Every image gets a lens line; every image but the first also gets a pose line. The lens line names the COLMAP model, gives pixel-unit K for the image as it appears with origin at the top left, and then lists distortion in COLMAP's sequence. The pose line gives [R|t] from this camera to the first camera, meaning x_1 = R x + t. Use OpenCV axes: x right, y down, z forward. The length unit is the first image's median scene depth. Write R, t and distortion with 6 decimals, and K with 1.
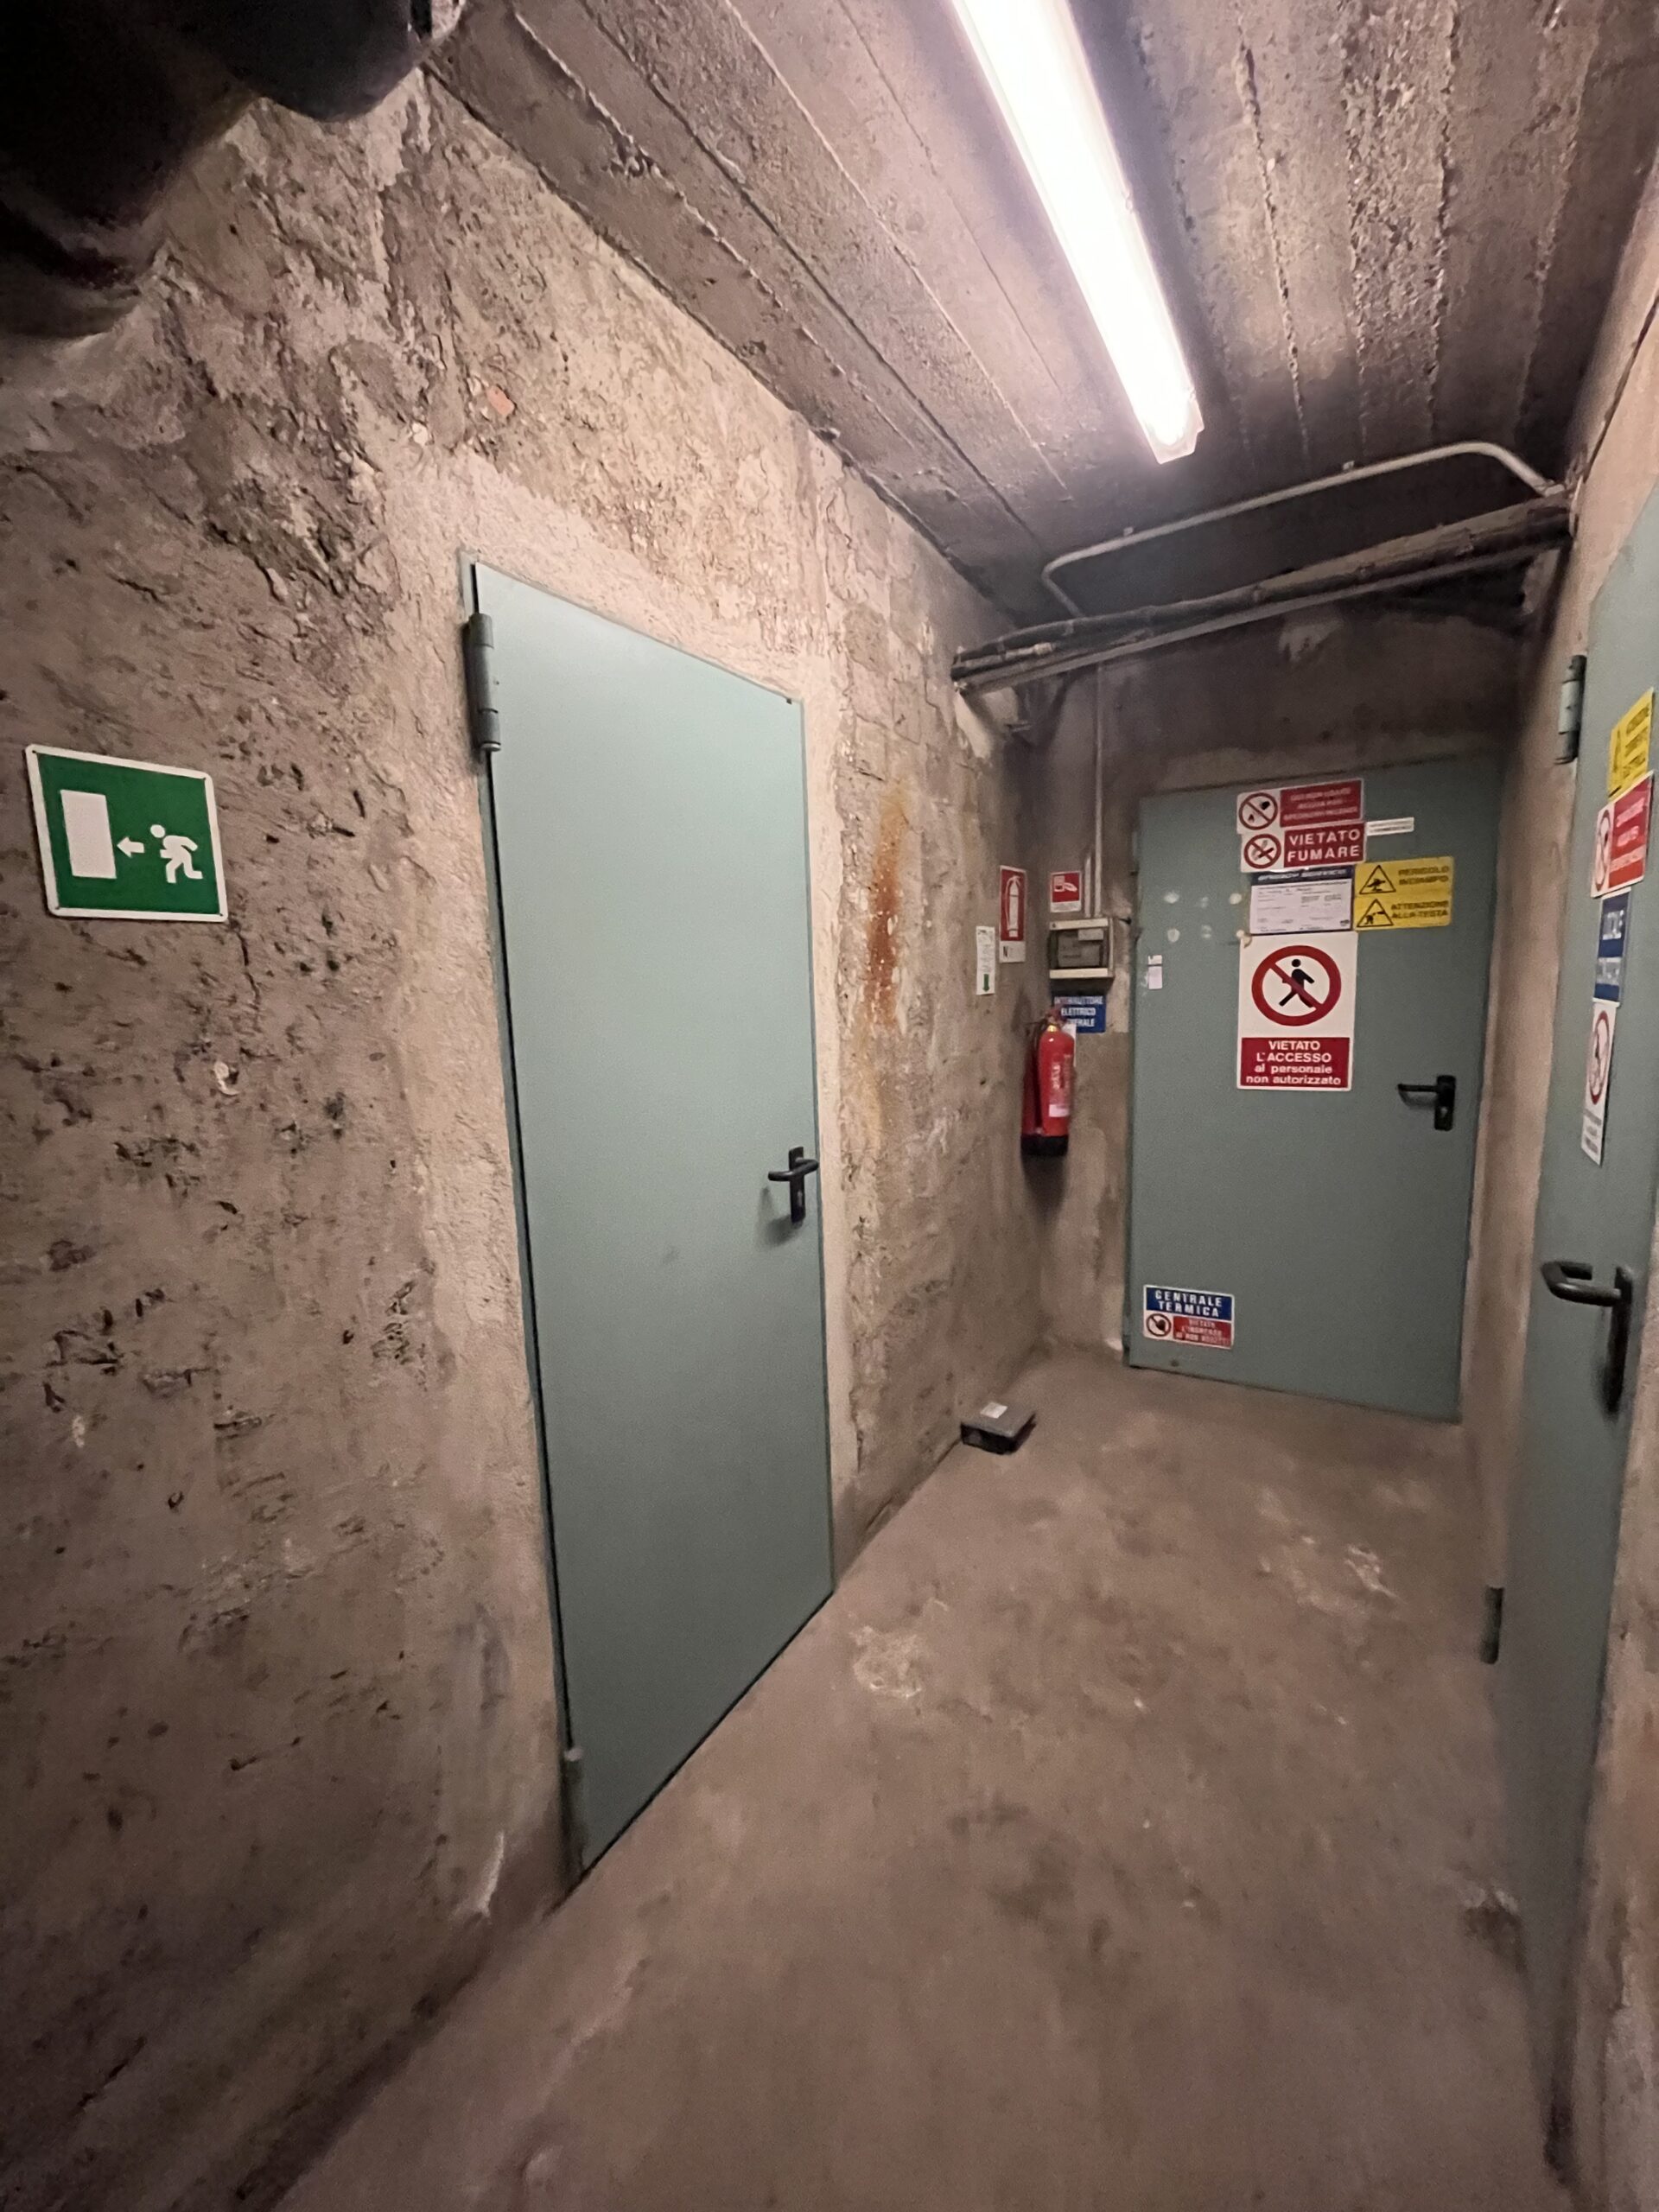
lens RADIAL K [[889.4, 0, 826.2], [0, 889.4, 1108.6], [0, 0, 1]] dist [-0.003585, 0.000017]
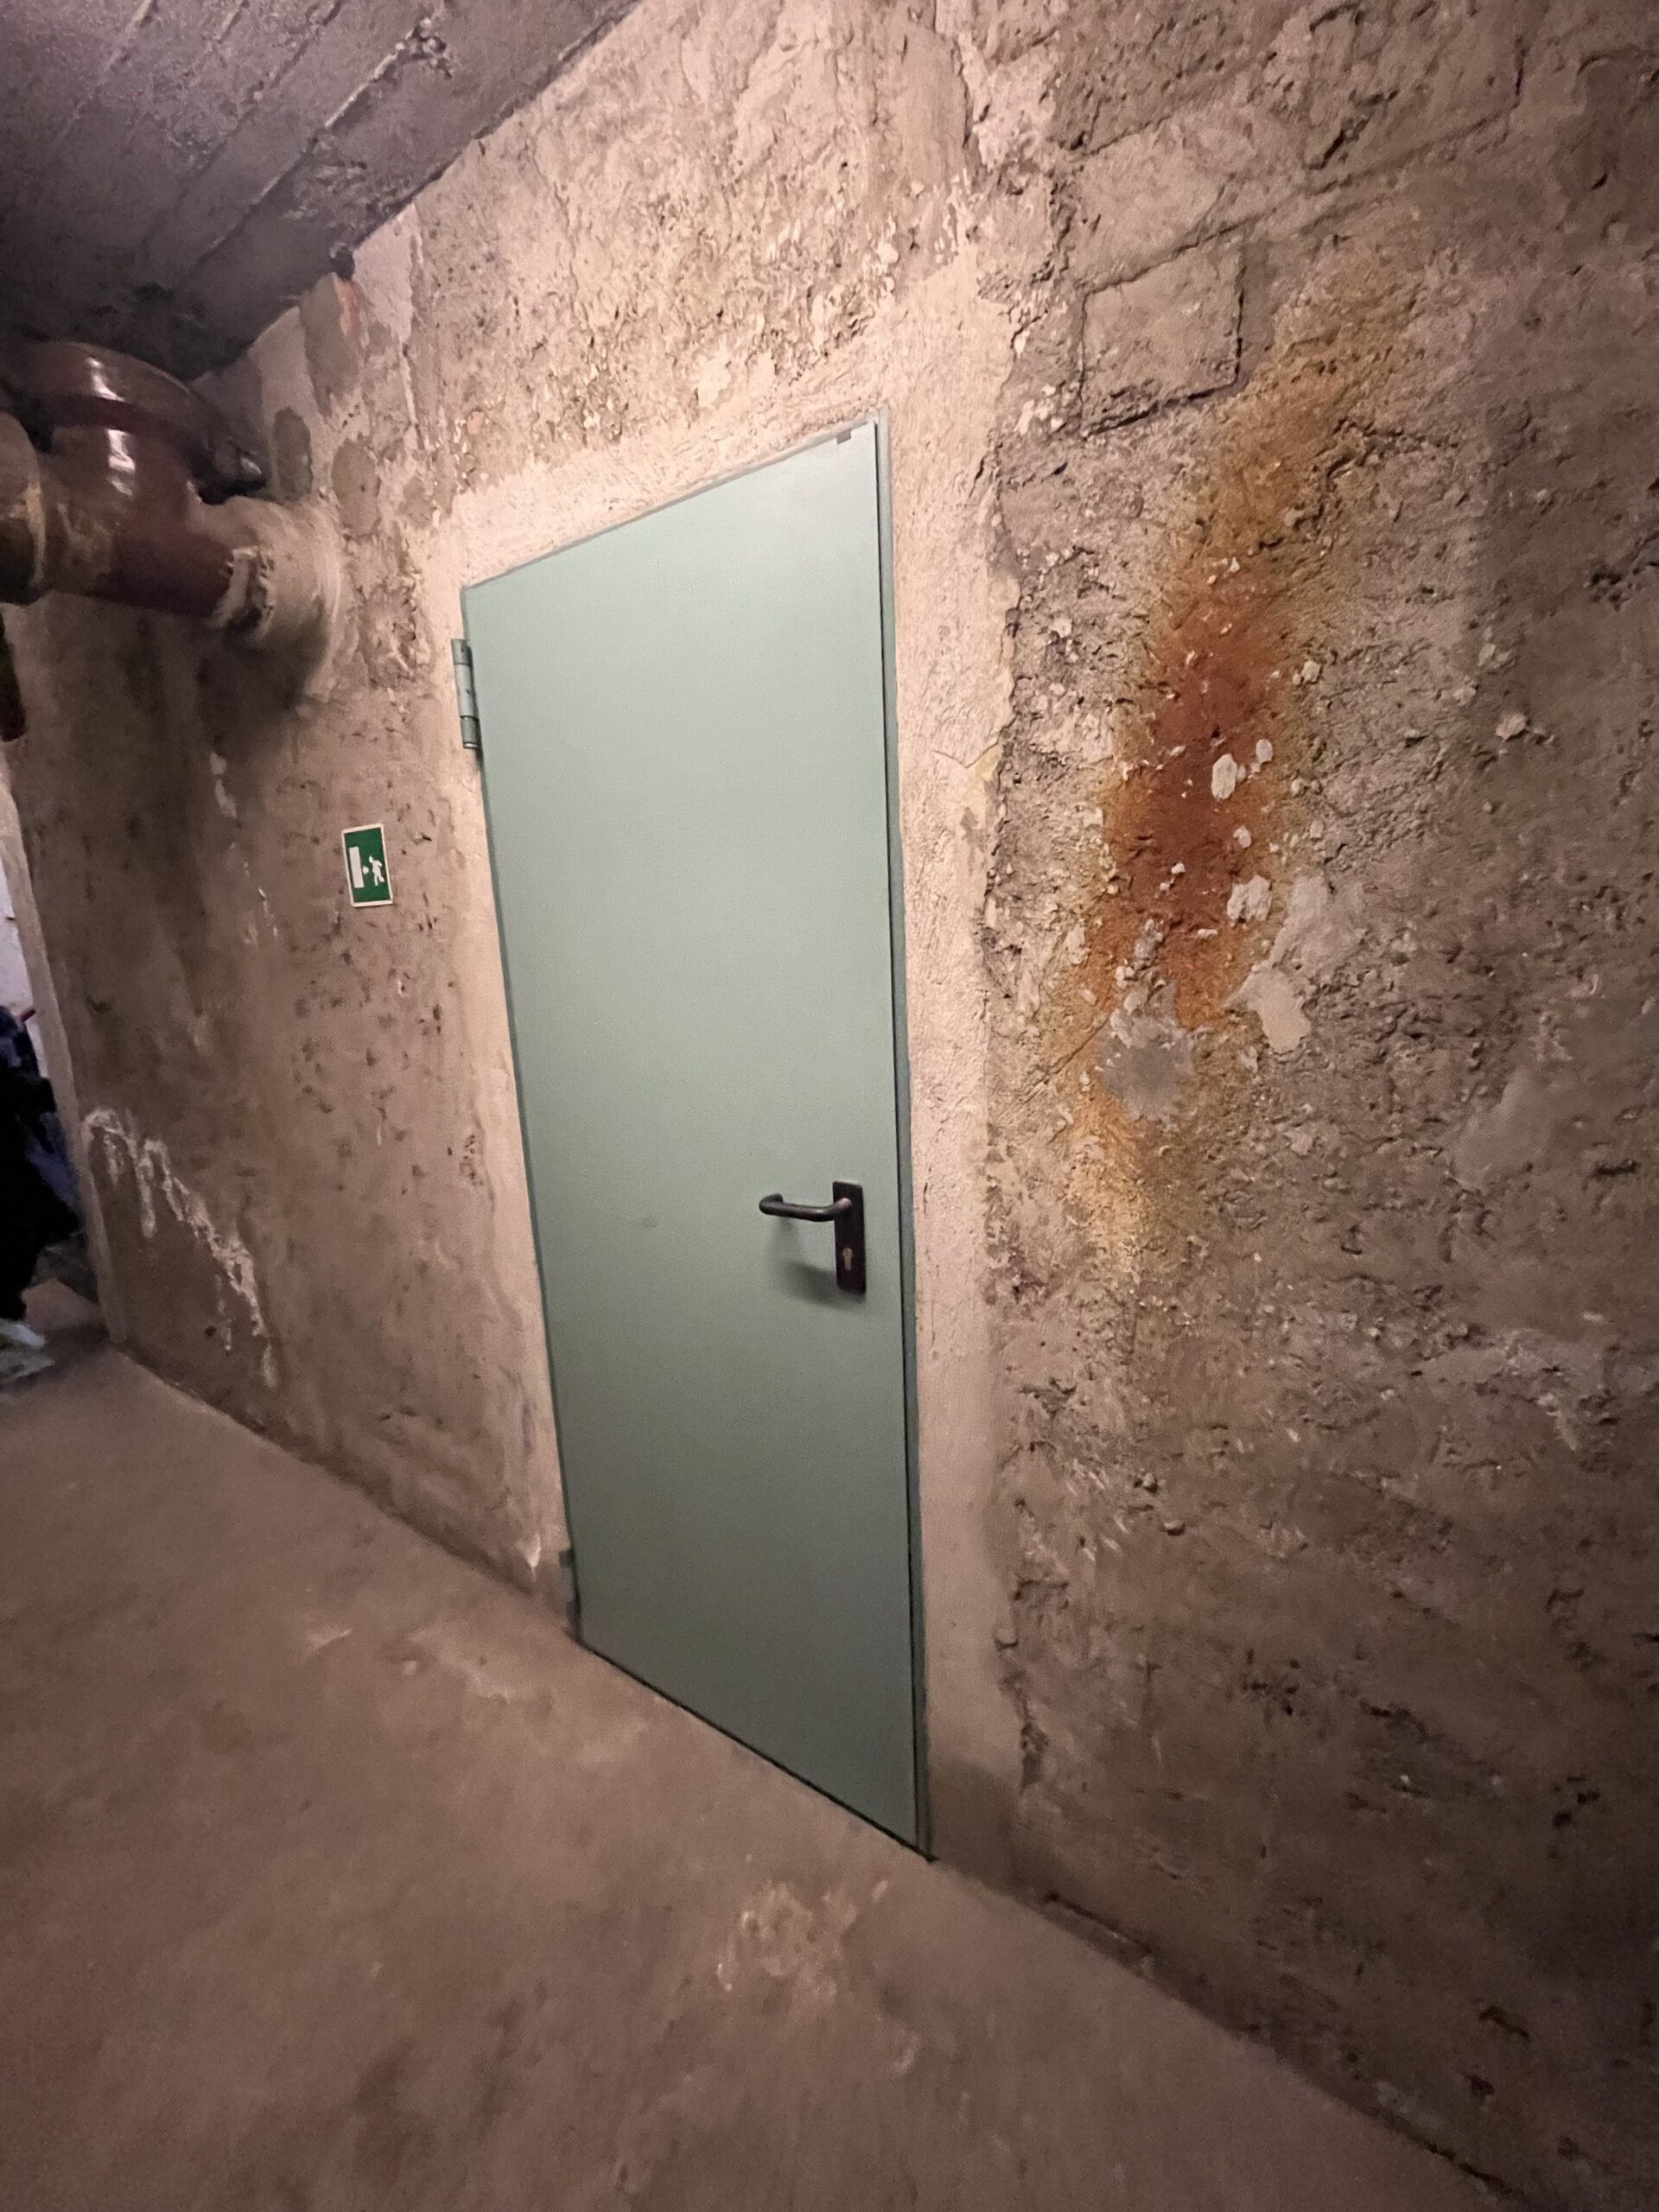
lens RADIAL K [[889.4, 0, 826.4], [0, 889.4, 1108.8], [0, 0, 1]] dist [-0.003585, 0.000017]
pose [[-0.045131, 0.231639, -0.971754, 0.791672], [-0.097995, 0.967027, 0.235063, -0.215502], [0.994163, 0.105836, -0.020943, 1.333130]]
